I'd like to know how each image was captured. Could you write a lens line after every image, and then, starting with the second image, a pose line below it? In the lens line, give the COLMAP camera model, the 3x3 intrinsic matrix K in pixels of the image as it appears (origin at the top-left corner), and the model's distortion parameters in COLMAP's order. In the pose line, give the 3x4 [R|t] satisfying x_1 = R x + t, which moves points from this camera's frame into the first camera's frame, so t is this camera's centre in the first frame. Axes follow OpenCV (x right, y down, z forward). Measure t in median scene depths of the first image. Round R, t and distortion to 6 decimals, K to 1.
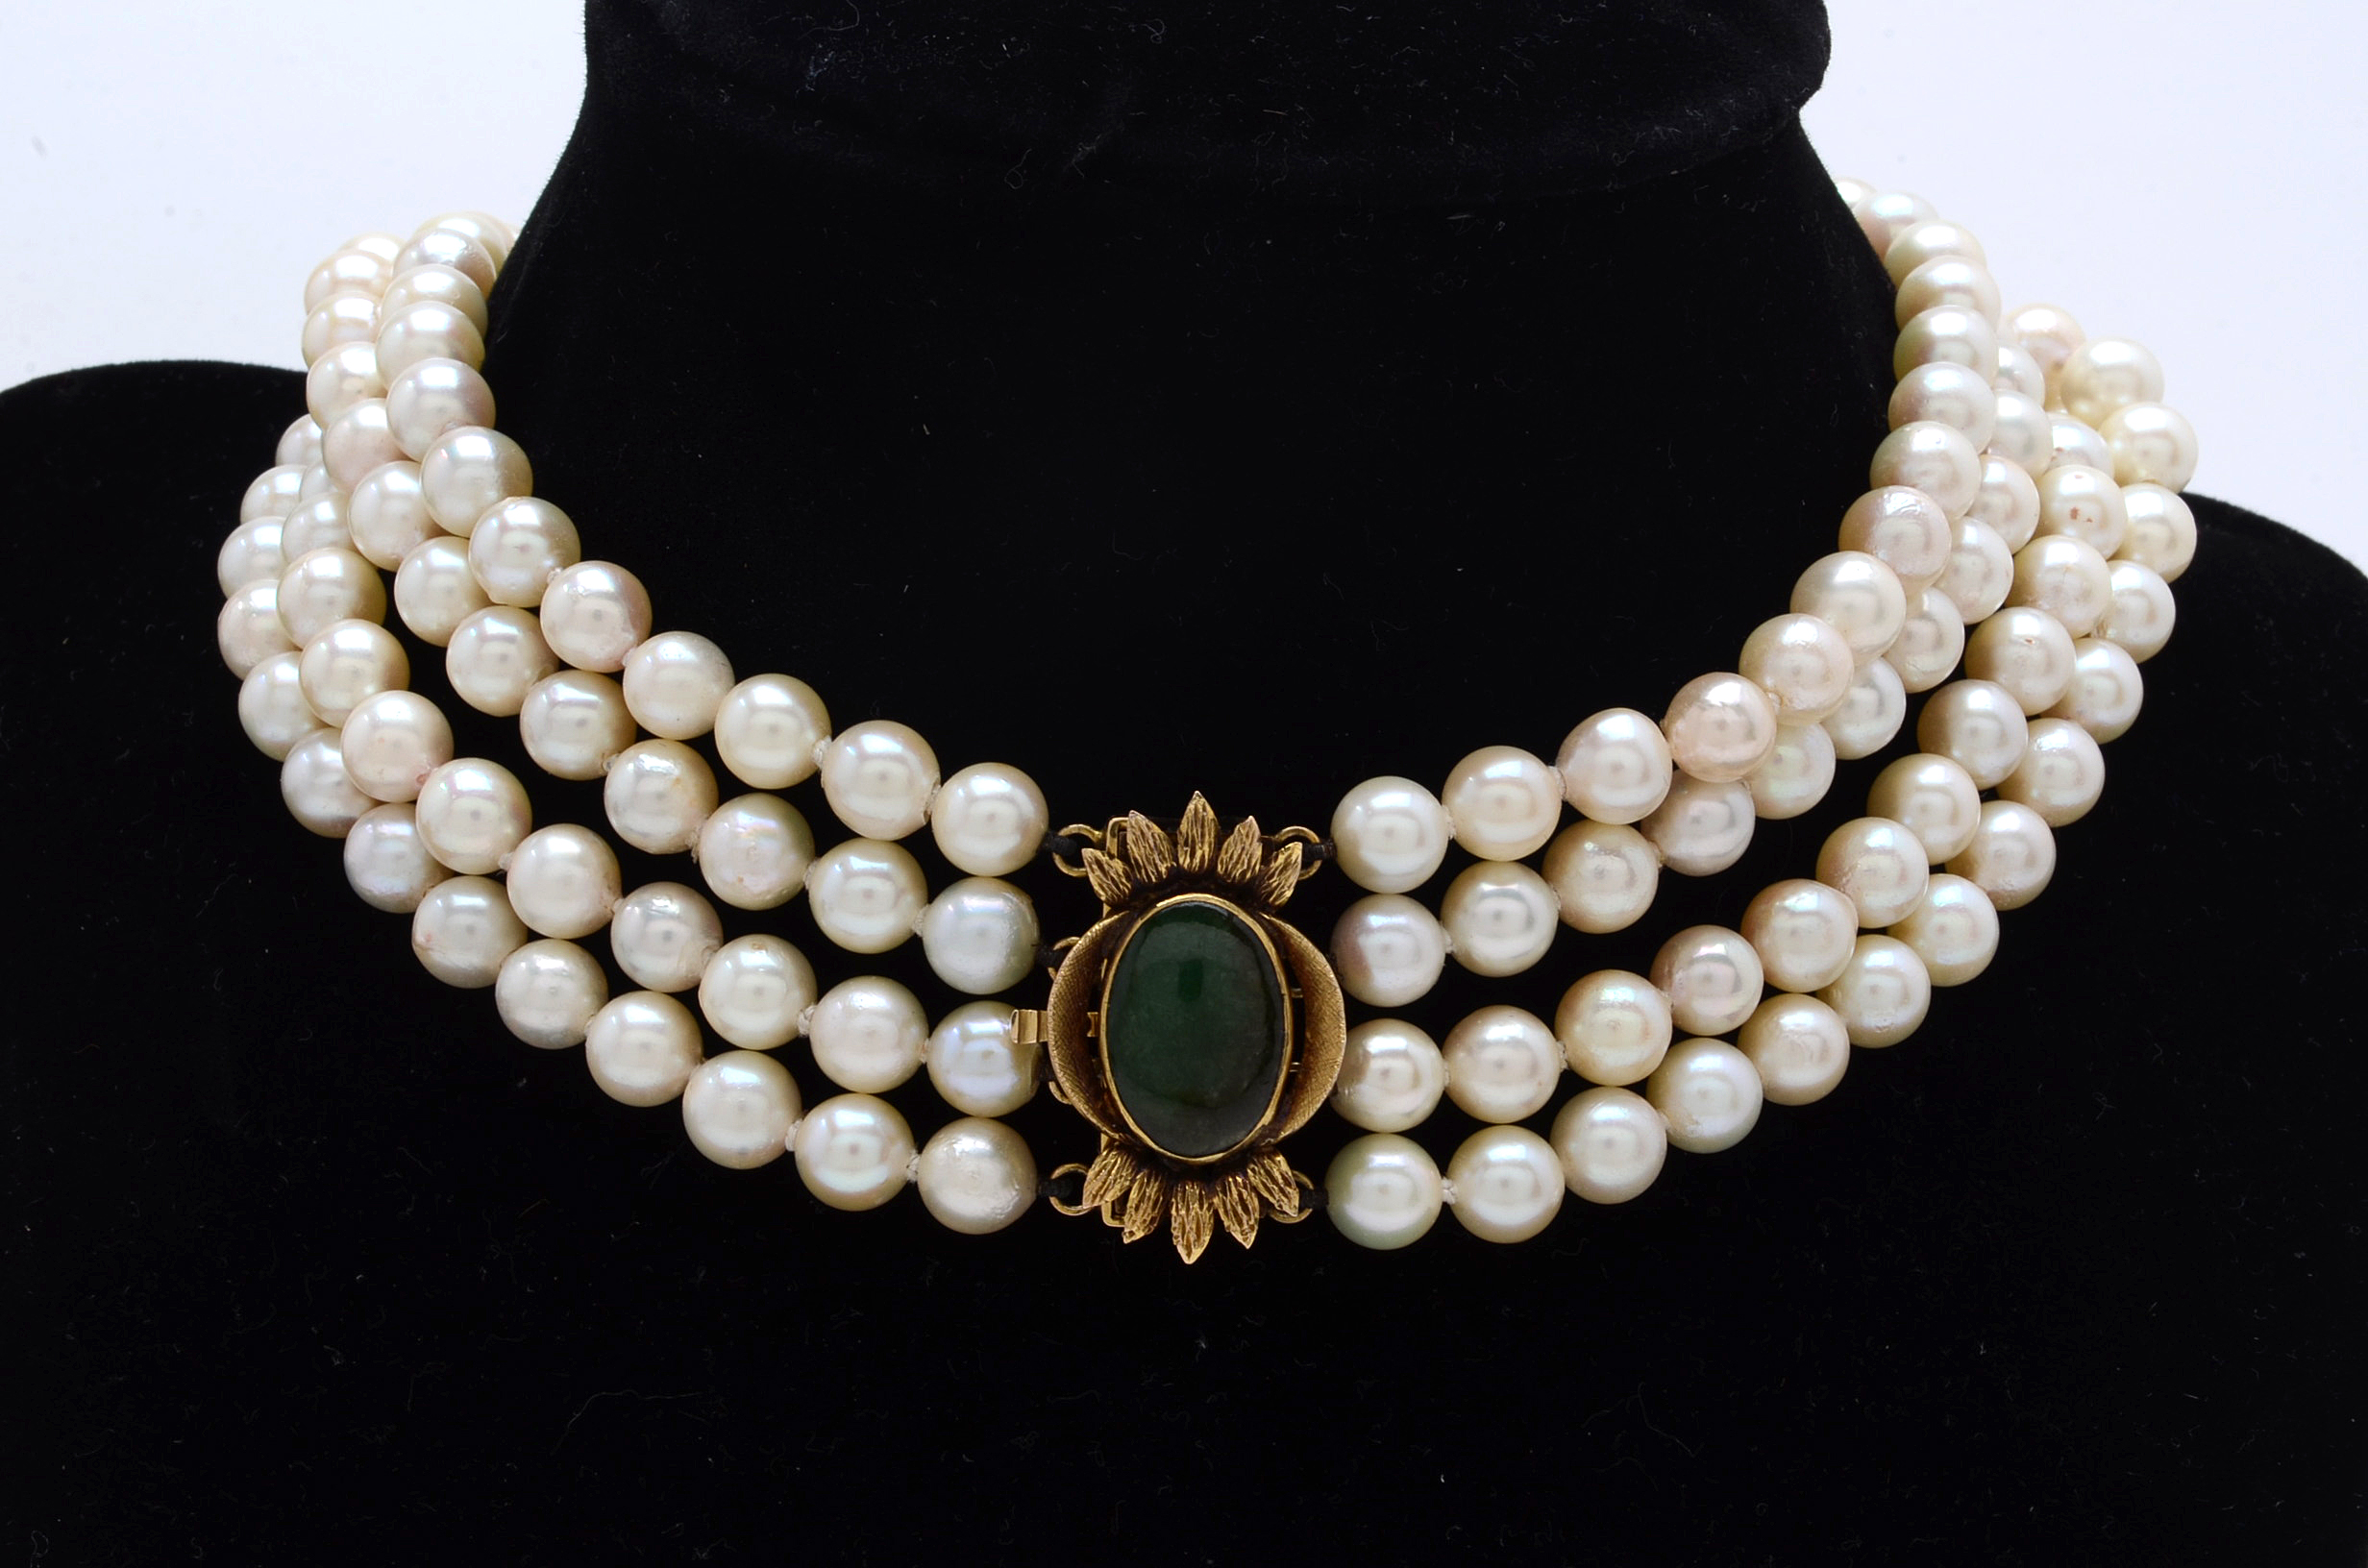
lens RADIAL K [[4506.7, 0, 1184.0], [0, 4506.7, 784.0], [0, 0, 1]] dist [-0.002663, 0.055005]
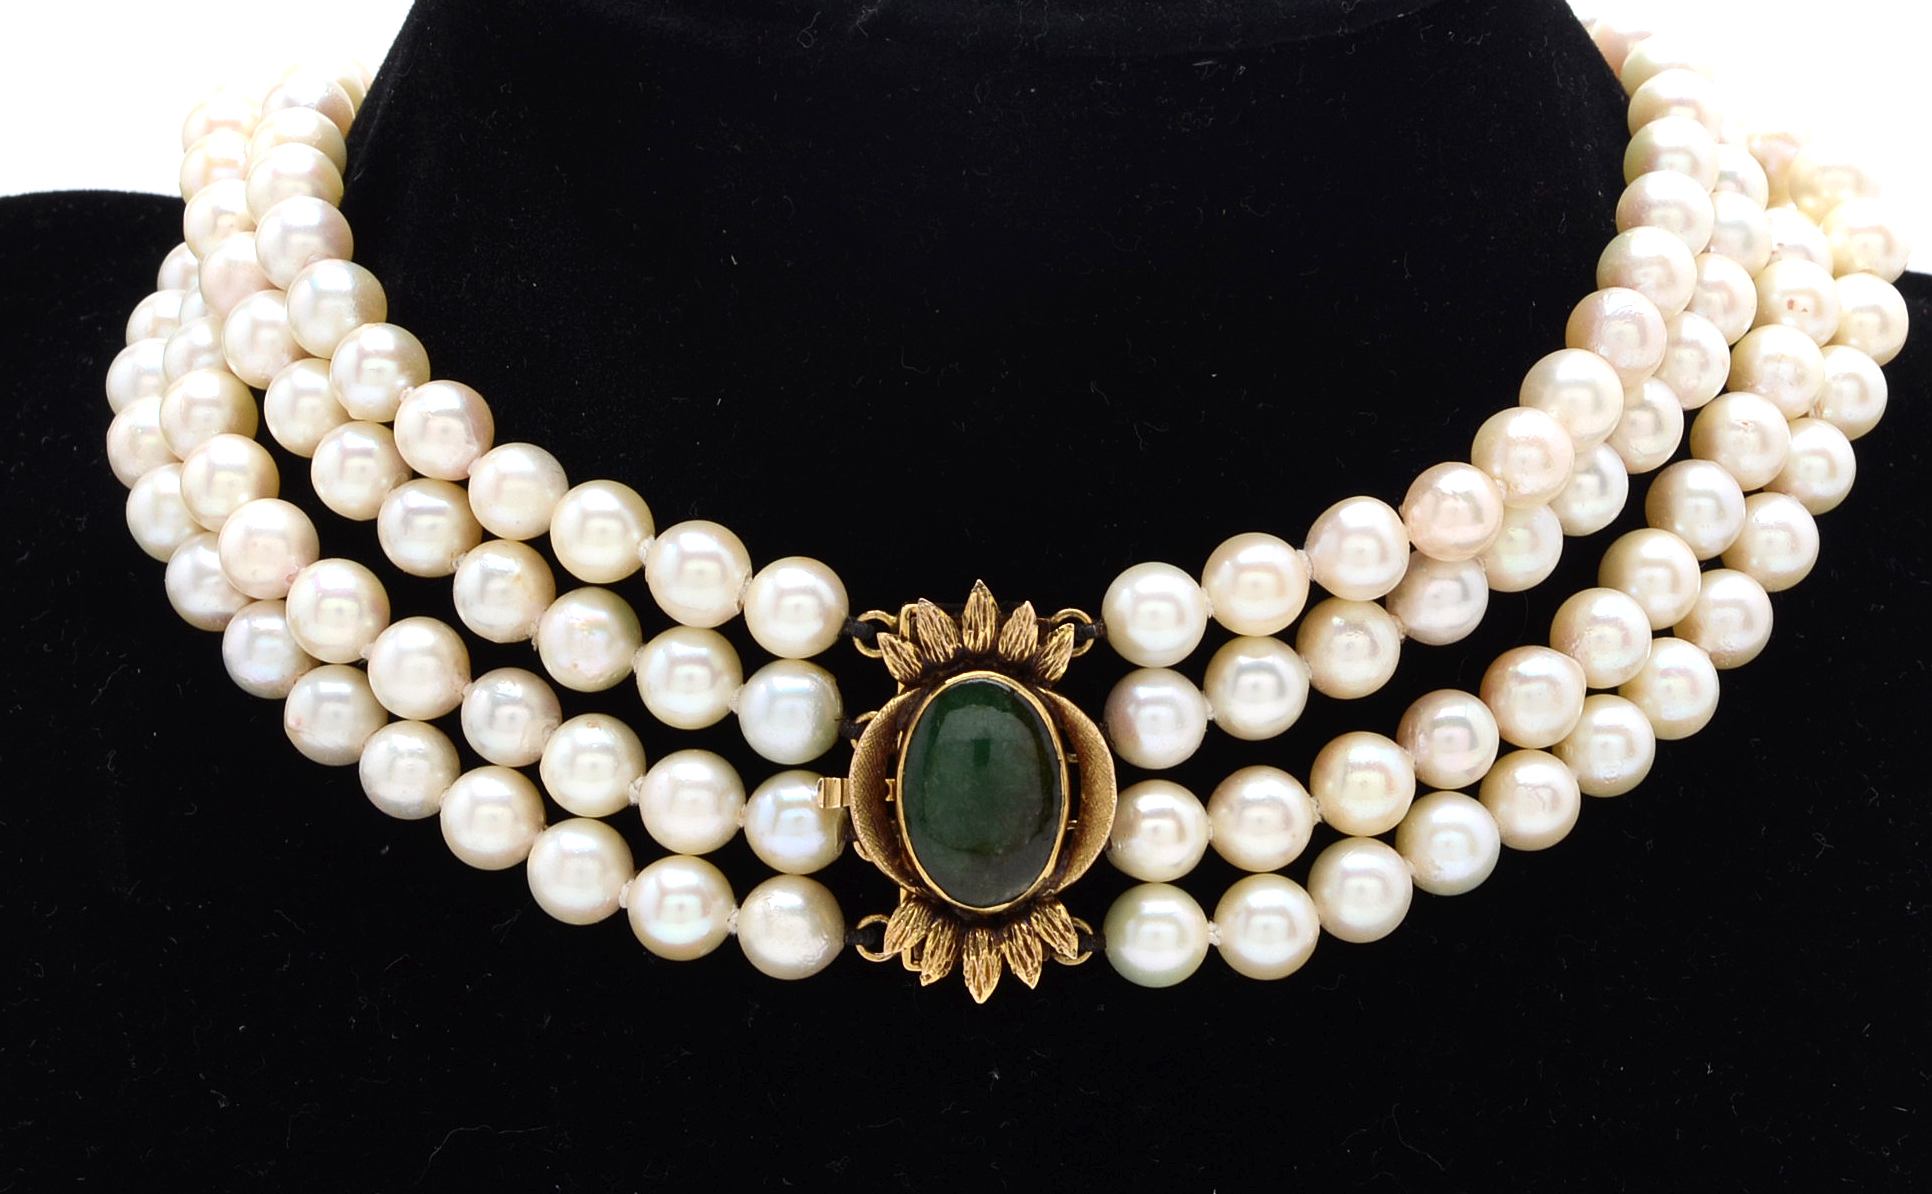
lens RADIAL K [[4676.9, 0, 1027.9], [0, 4676.9, 409.6], [0, 0, 1]] dist [0.031545, -0.248562]
pose [[0.999646, -0.019093, -0.018519, 0.036531], [0.018702, 0.999604, -0.021046, -0.015698], [0.018914, 0.020693, 0.999607, -0.159600]]
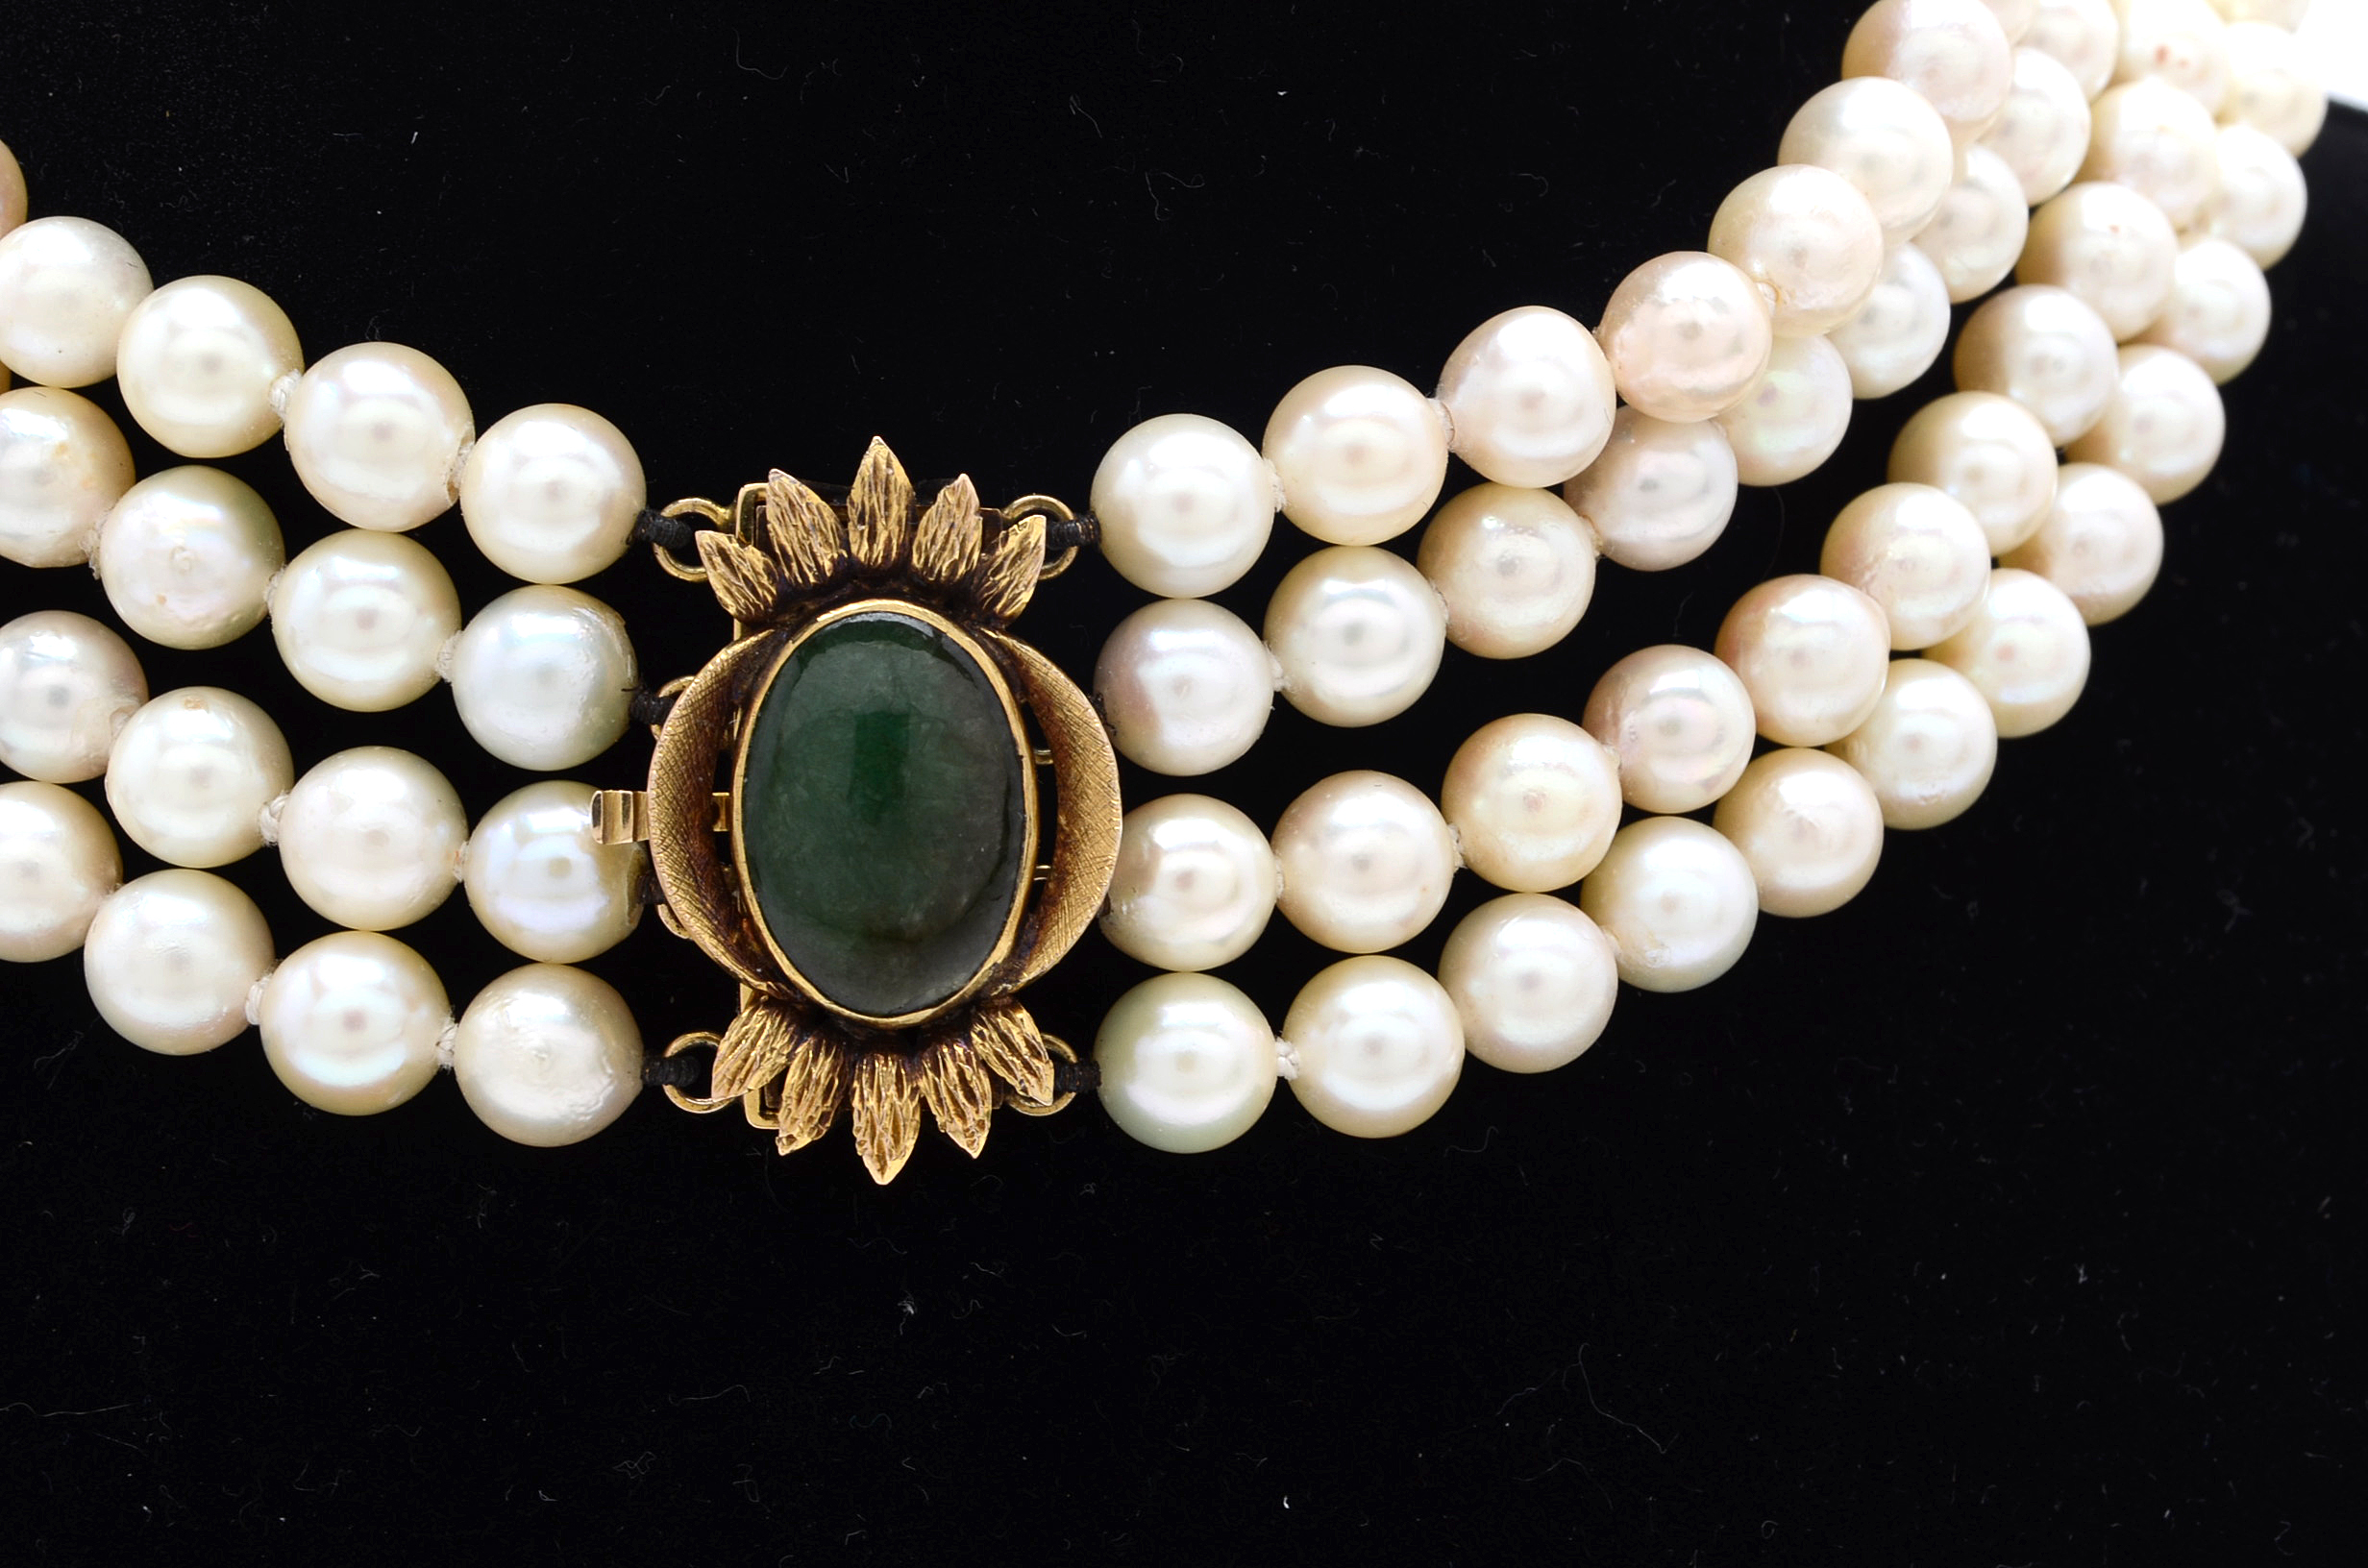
lens RADIAL K [[4506.7, 0, 1184.0], [0, 4506.7, 784.0], [0, 0, 1]] dist [-0.002663, 0.055005]
pose [[0.998428, -0.023745, 0.050775, 0.012324], [0.022562, 0.999463, 0.023748, 0.035333], [-0.051311, -0.022565, 0.998428, 0.358033]]
